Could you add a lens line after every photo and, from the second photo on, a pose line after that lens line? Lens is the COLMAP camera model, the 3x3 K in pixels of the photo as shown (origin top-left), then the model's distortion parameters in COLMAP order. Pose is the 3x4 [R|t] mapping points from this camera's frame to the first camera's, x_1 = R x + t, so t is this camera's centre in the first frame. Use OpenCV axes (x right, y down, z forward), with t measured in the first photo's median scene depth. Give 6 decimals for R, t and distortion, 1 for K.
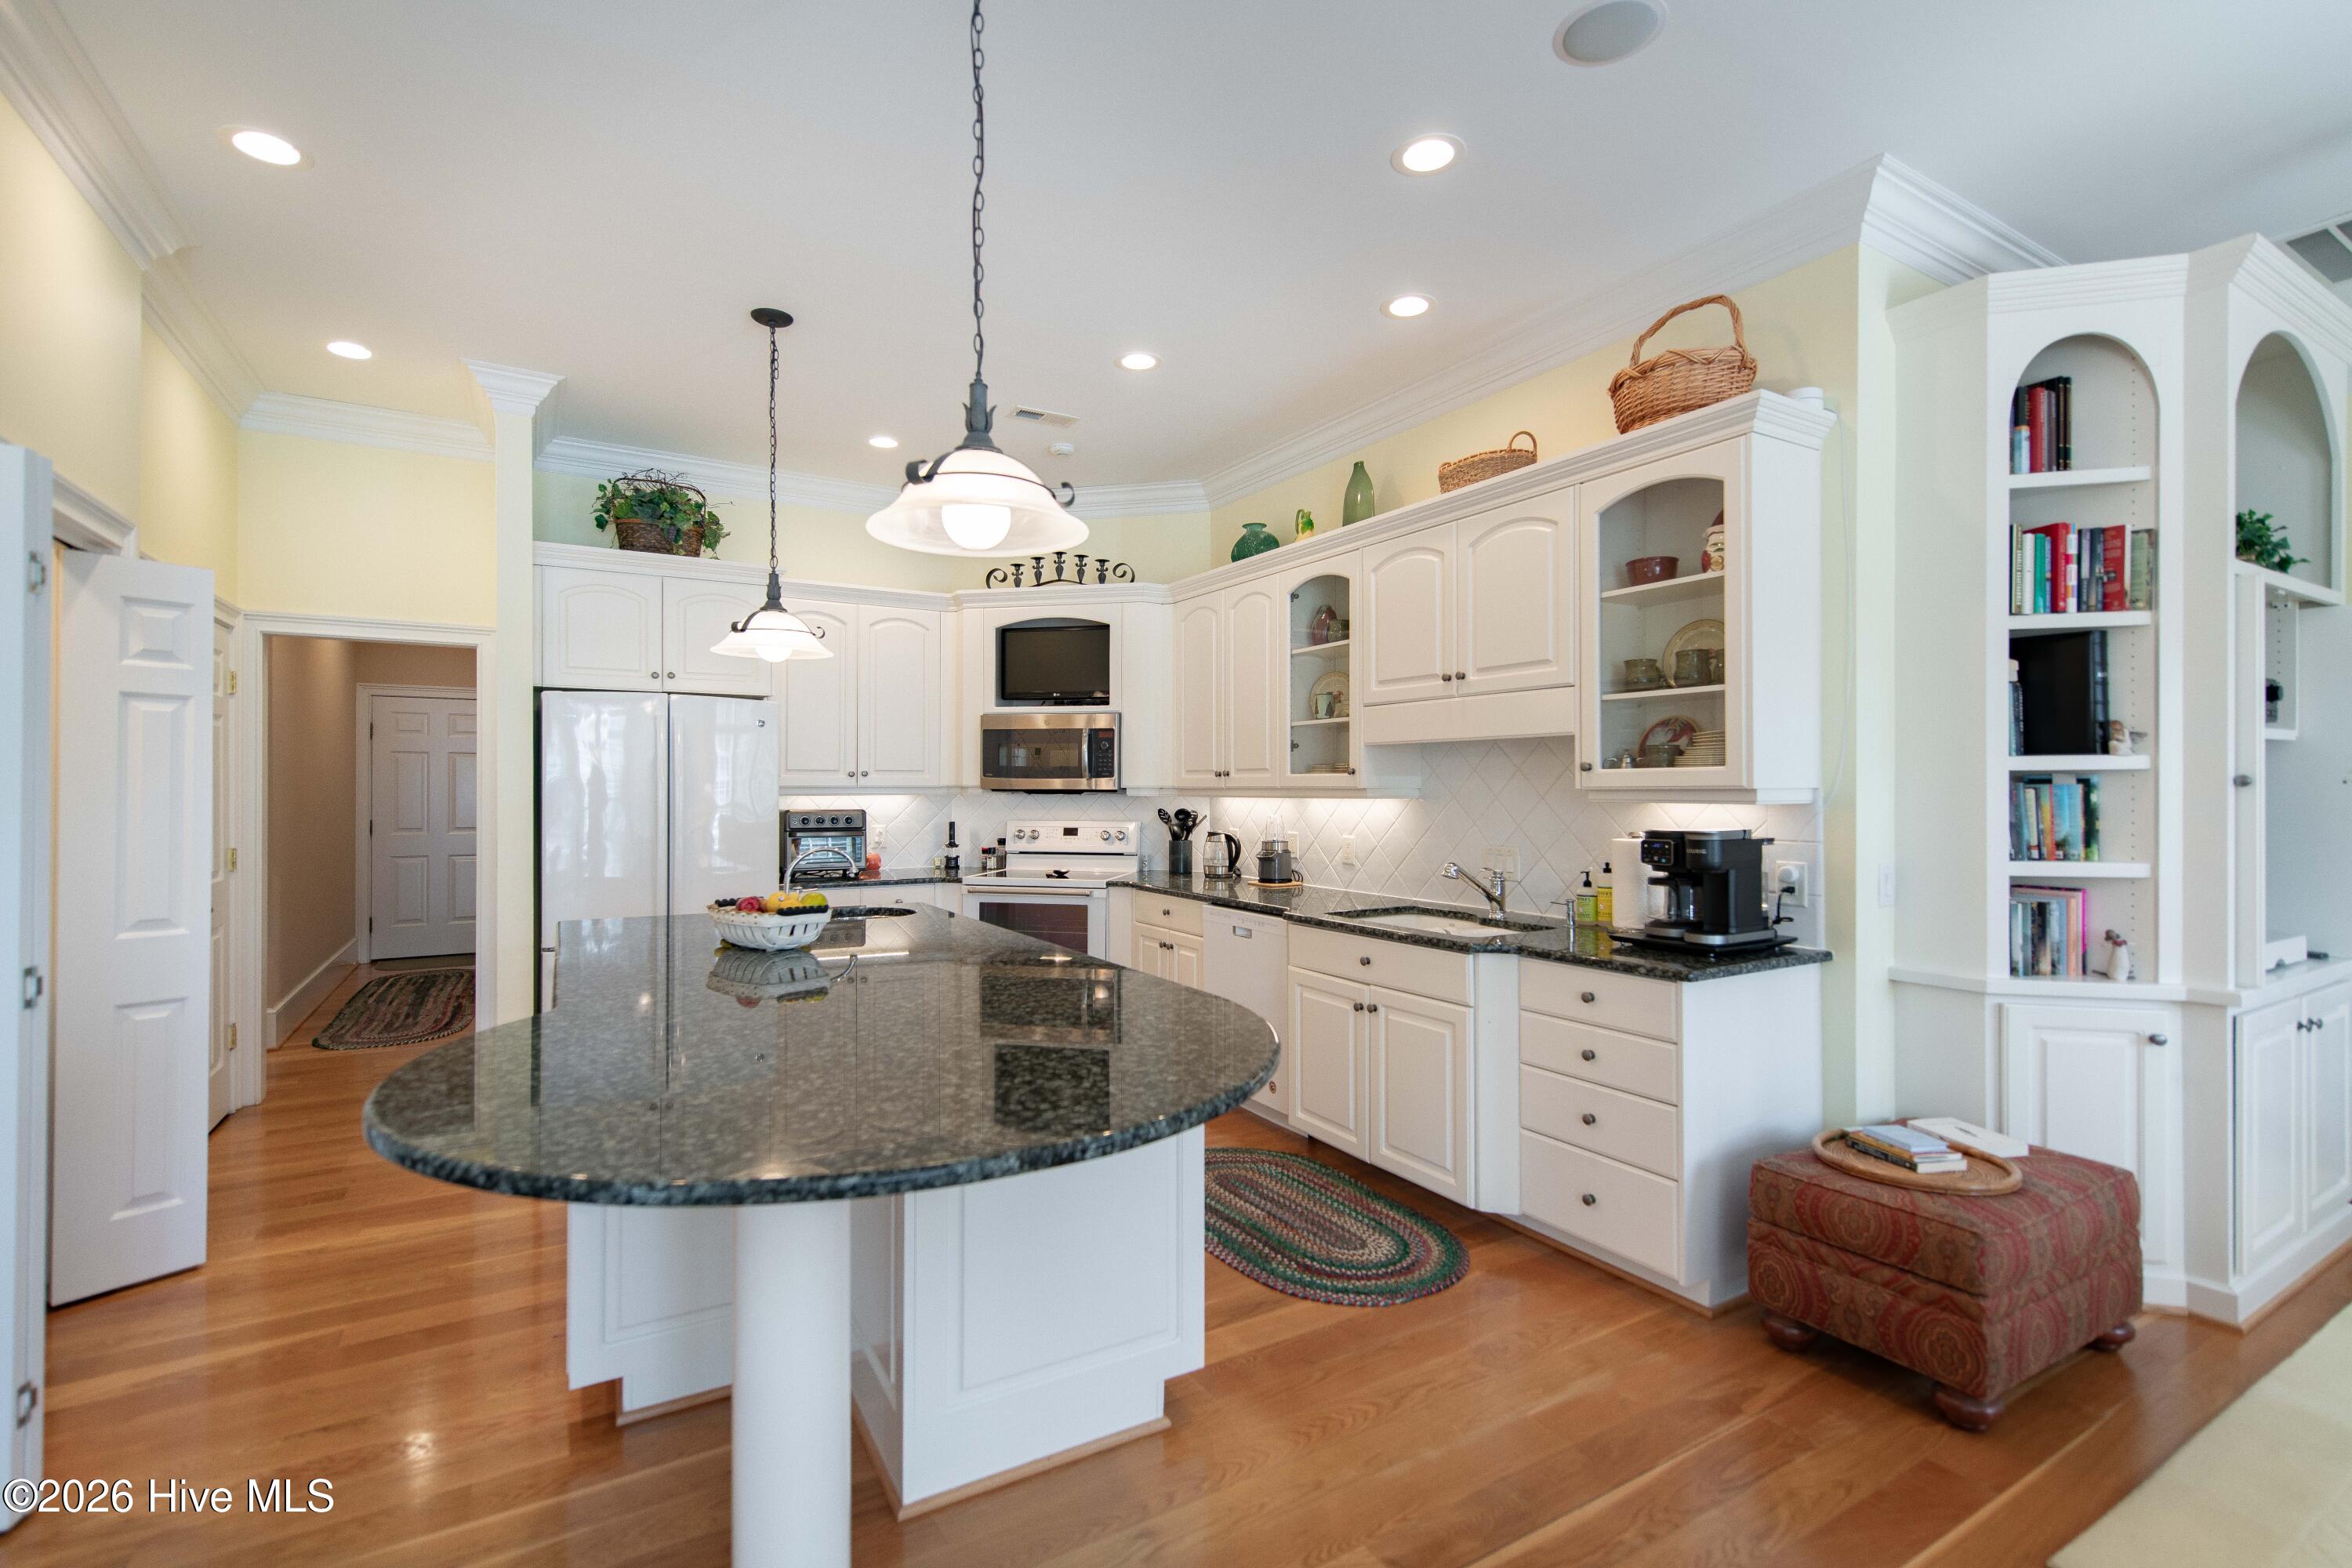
lens RADIAL K [[1054.4, 0, 1161.7], [0, 1054.4, 782.8], [0, 0, 1]] dist [0.018754, -0.000050]
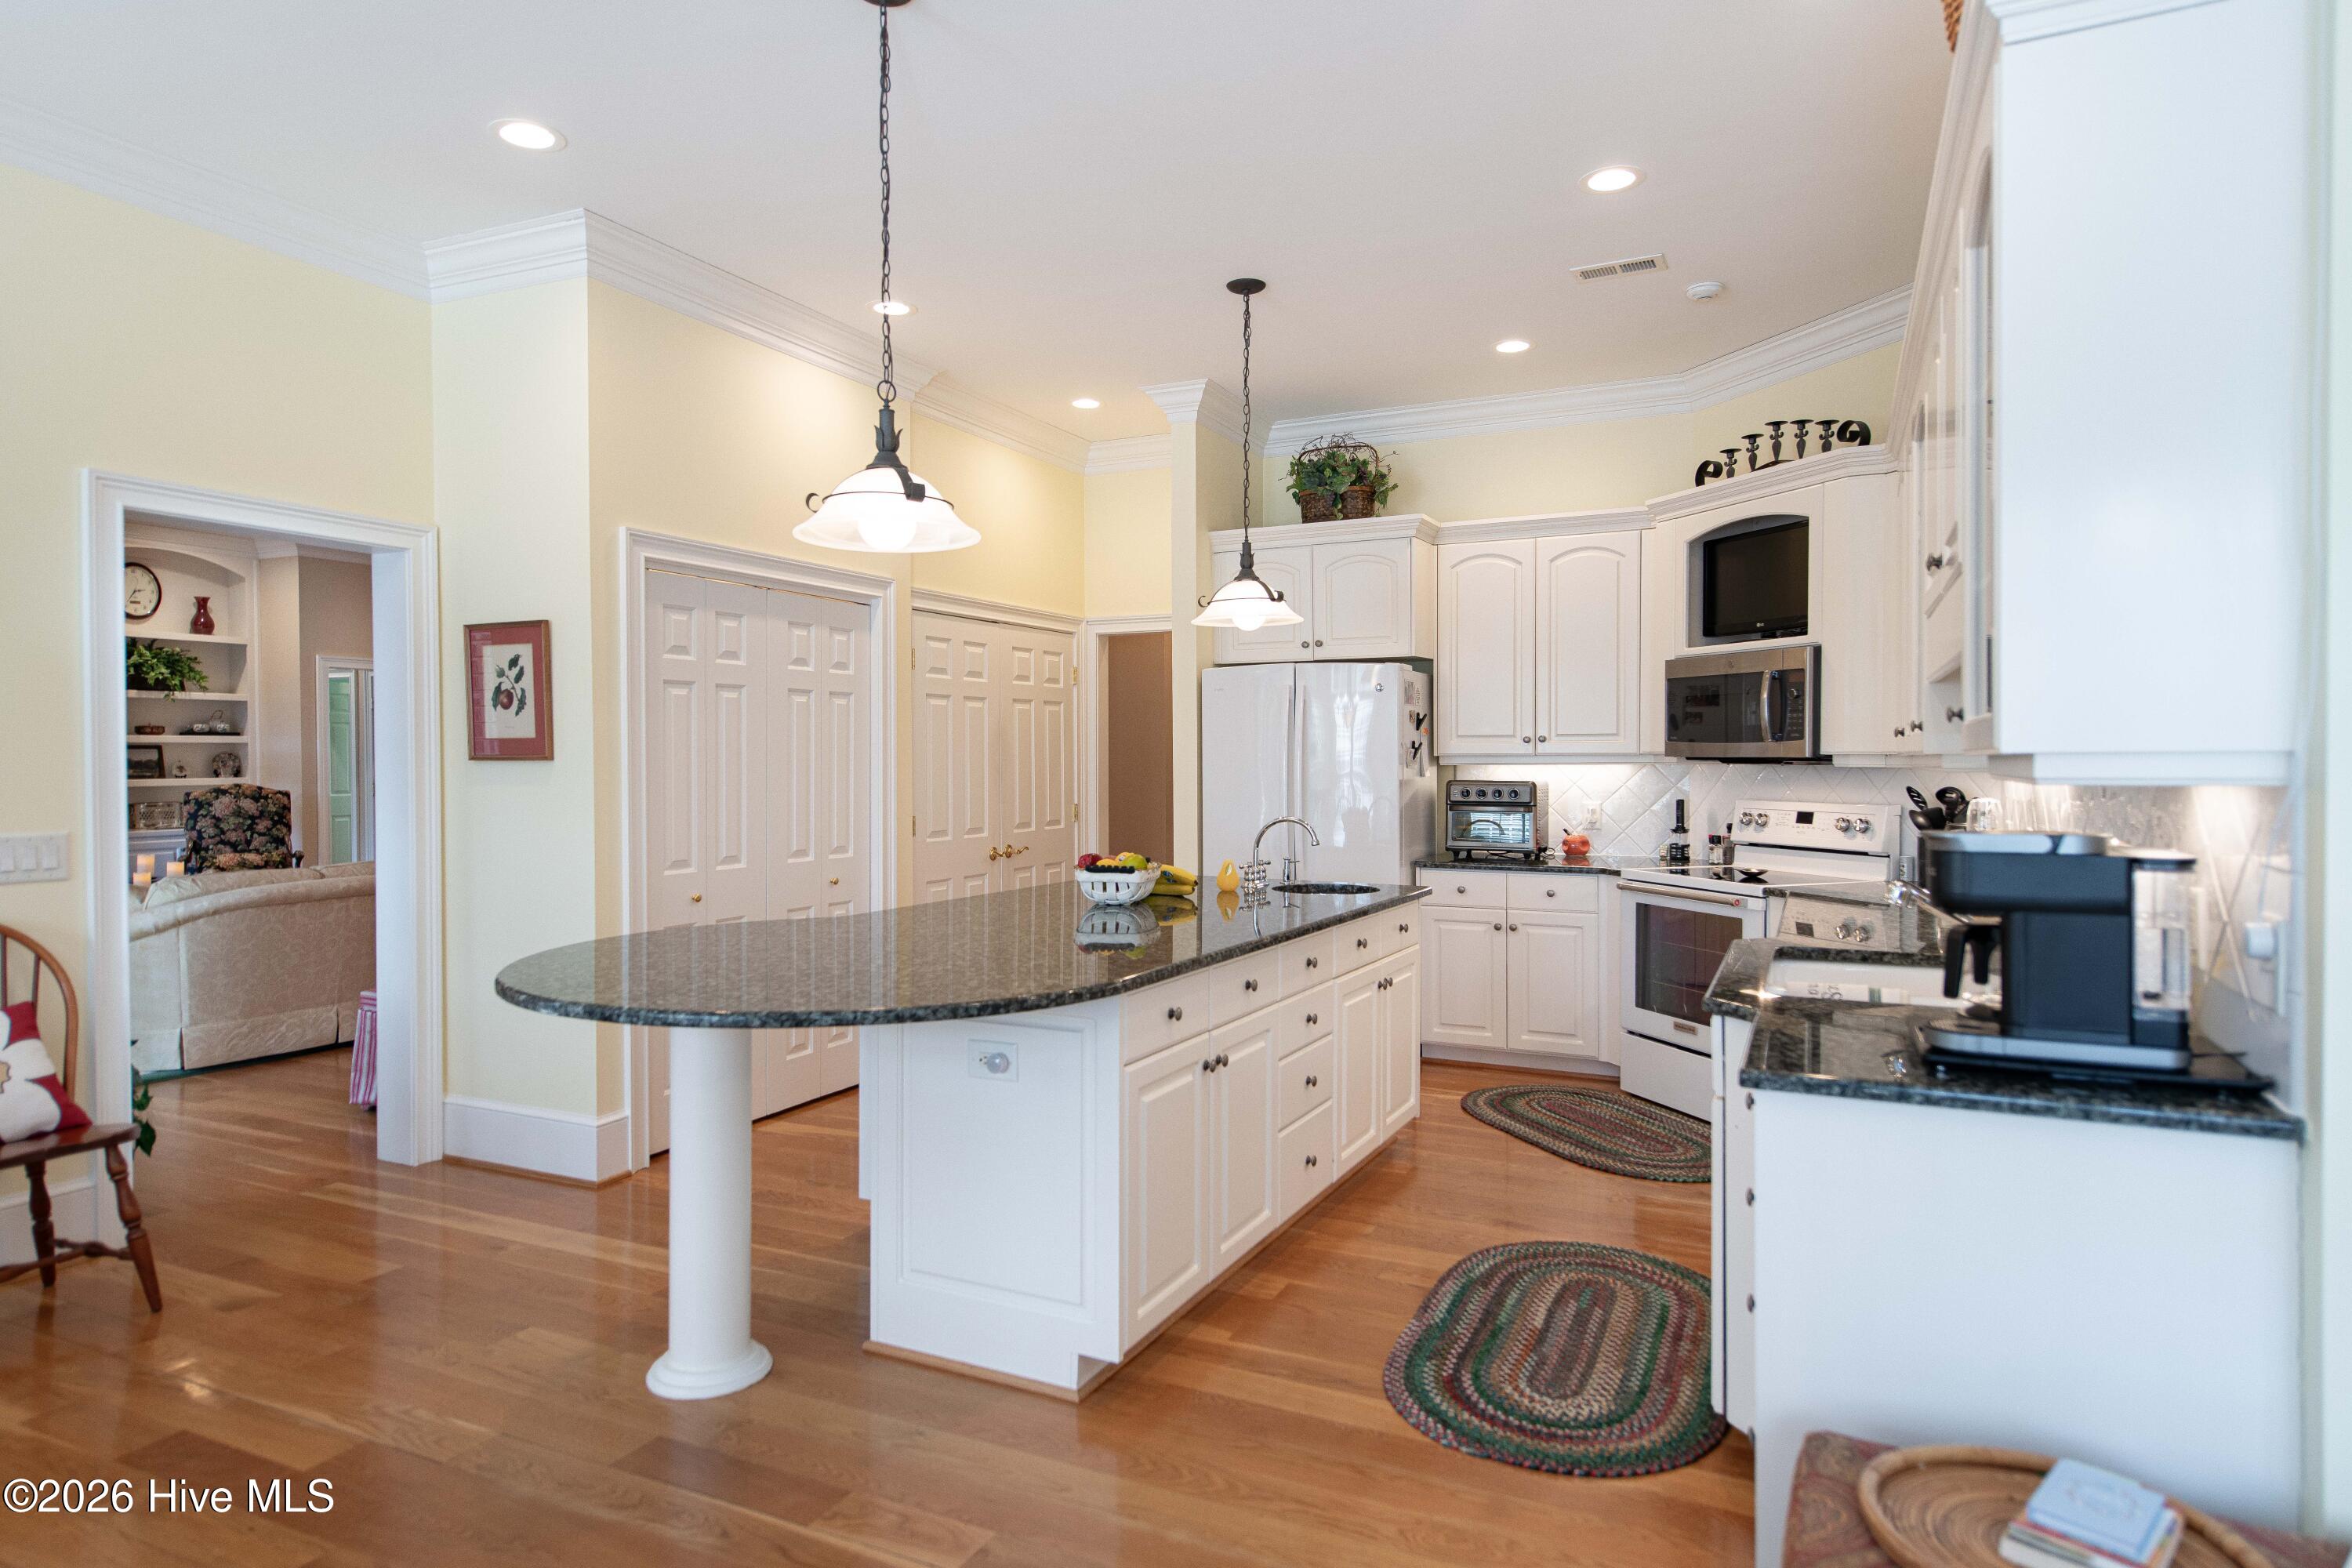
lens RADIAL K [[1357.8, 0, 1176.5], [0, 1357.8, 779.8], [0, 0, 1]] dist [0.034617, -0.000235]
pose [[0.546545, 0.011270, -0.837354, 0.480992], [0.006457, 0.999823, 0.017672, 0.002934], [0.837405, -0.015065, 0.546376, 0.169029]]
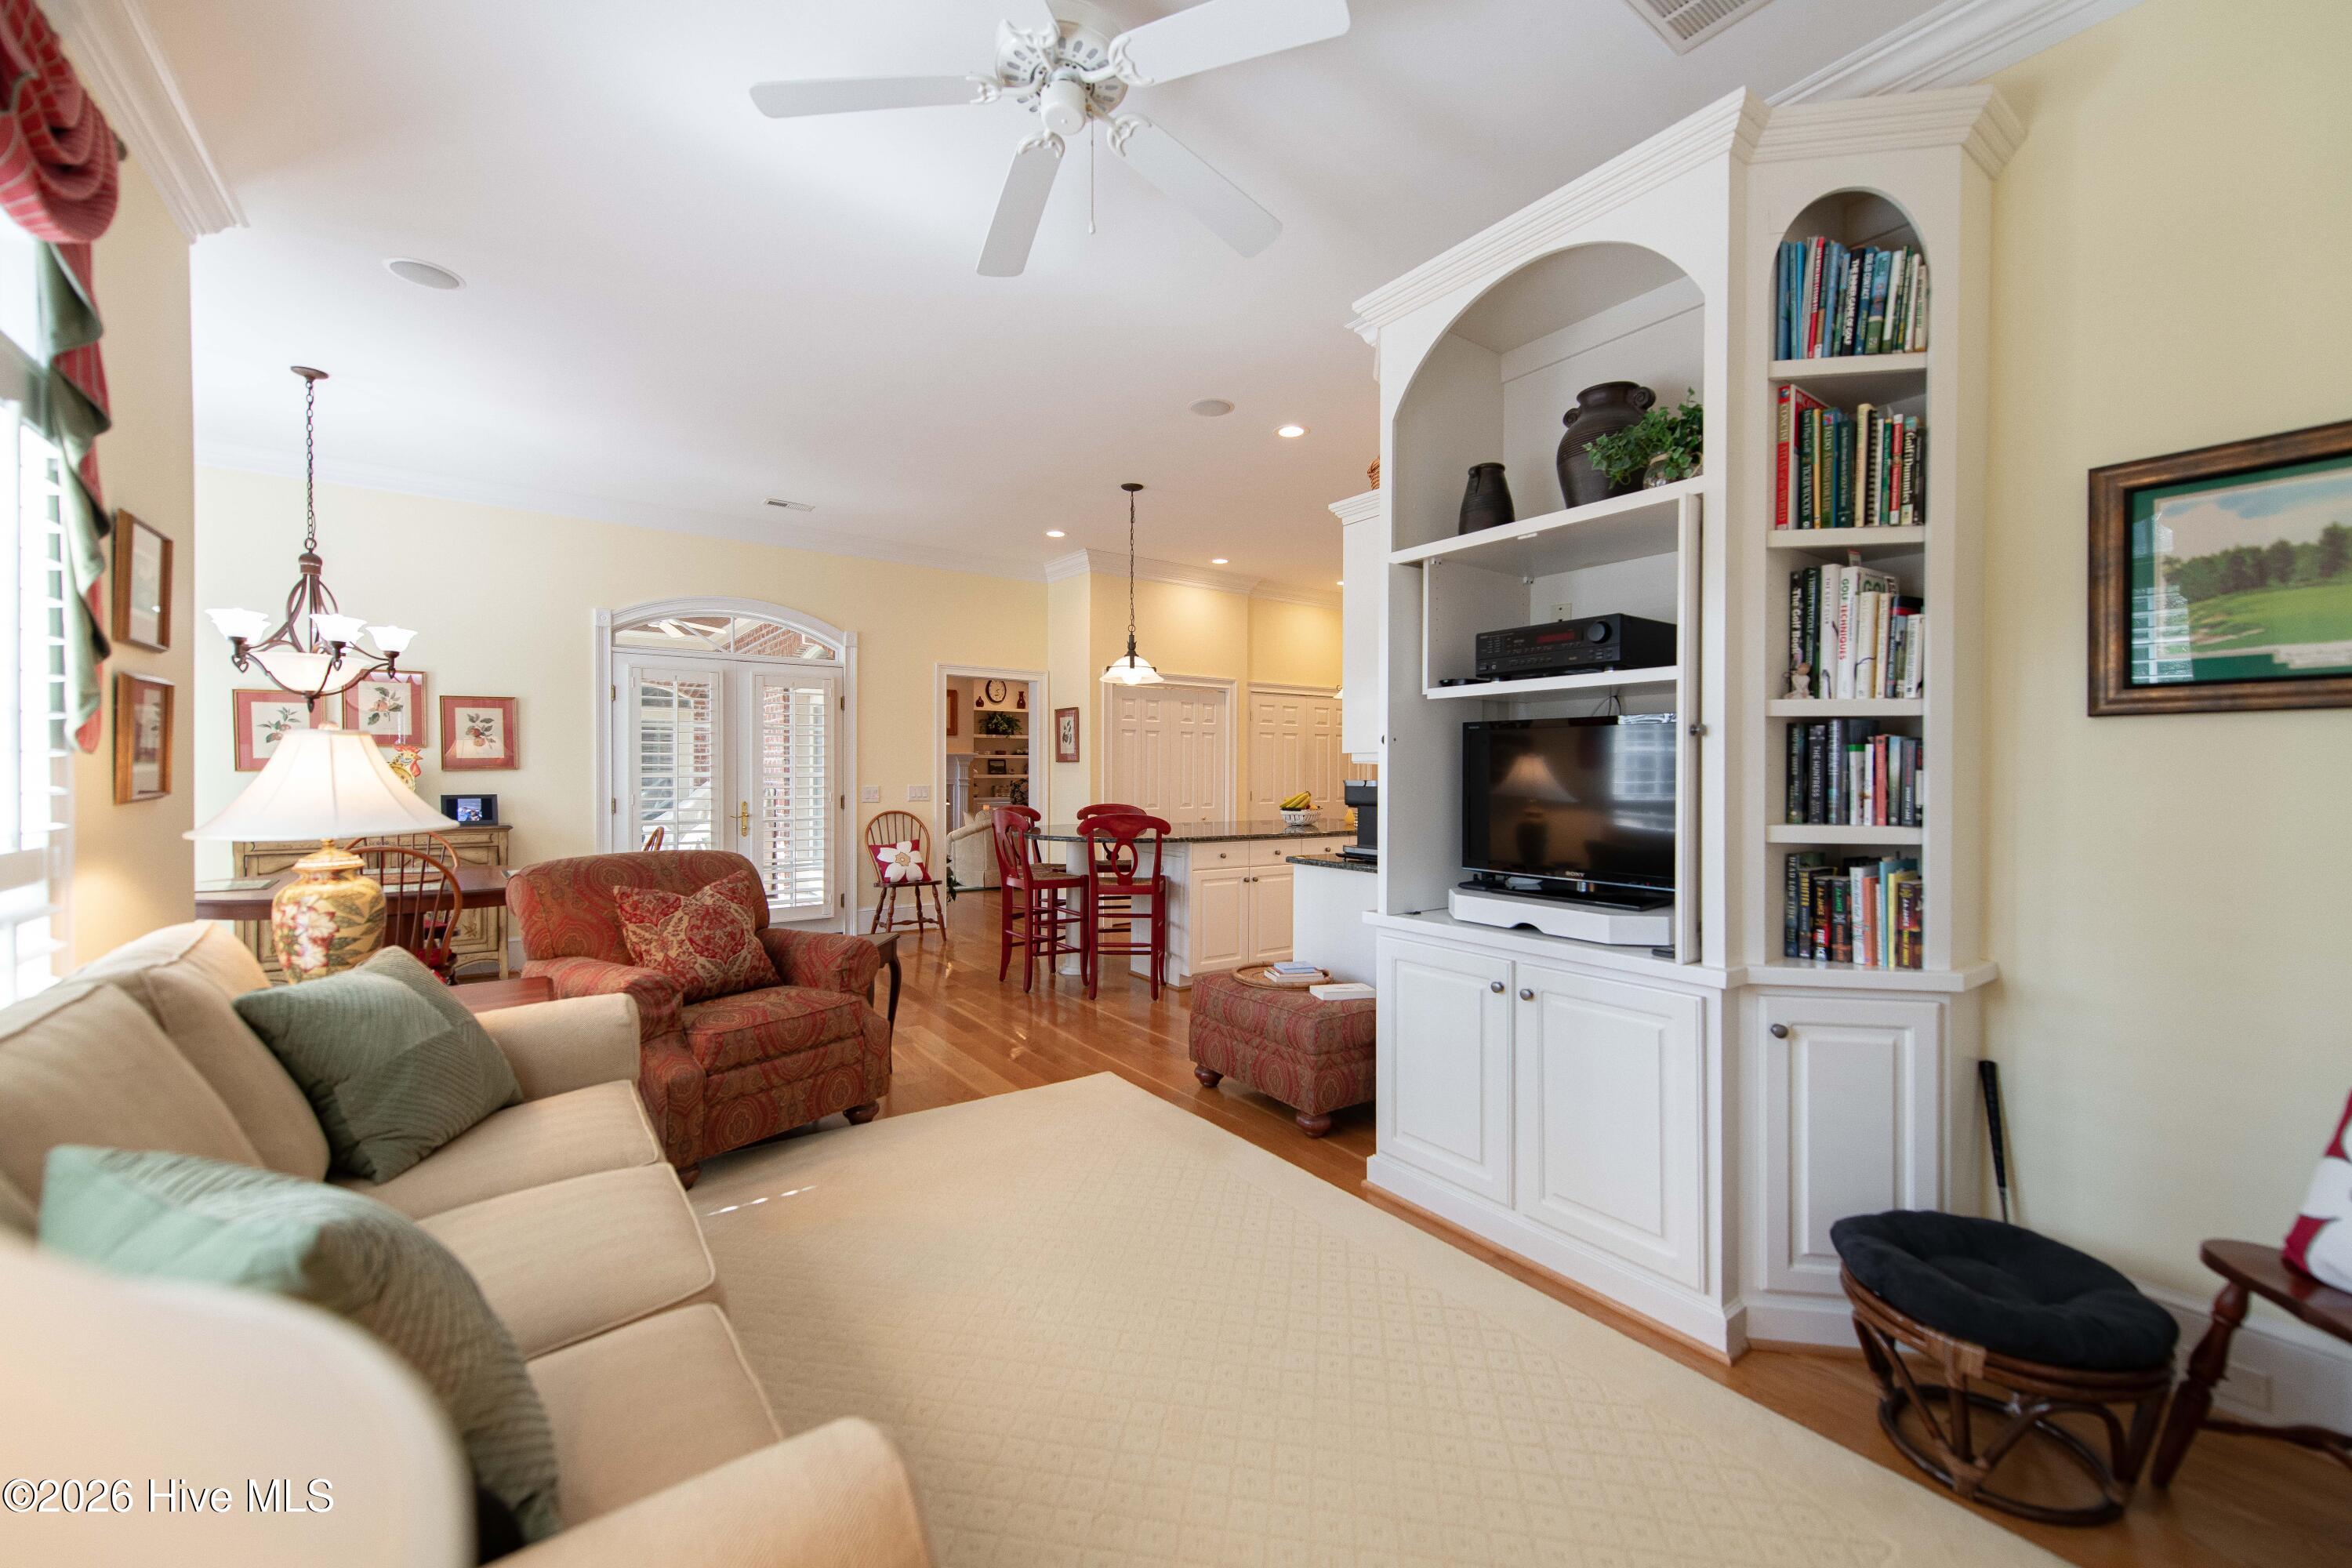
lens RADIAL K [[943.4, 0, 1153.4], [0, 943.4, 778.8], [0, 0, 1]] dist [0.010790, -0.002490]
pose [[0.057303, 0.005849, -0.998340, 0.768063], [-0.002189, 0.999981, 0.005733, 0.011938], [0.998354, 0.001857, 0.057315, 0.257742]]
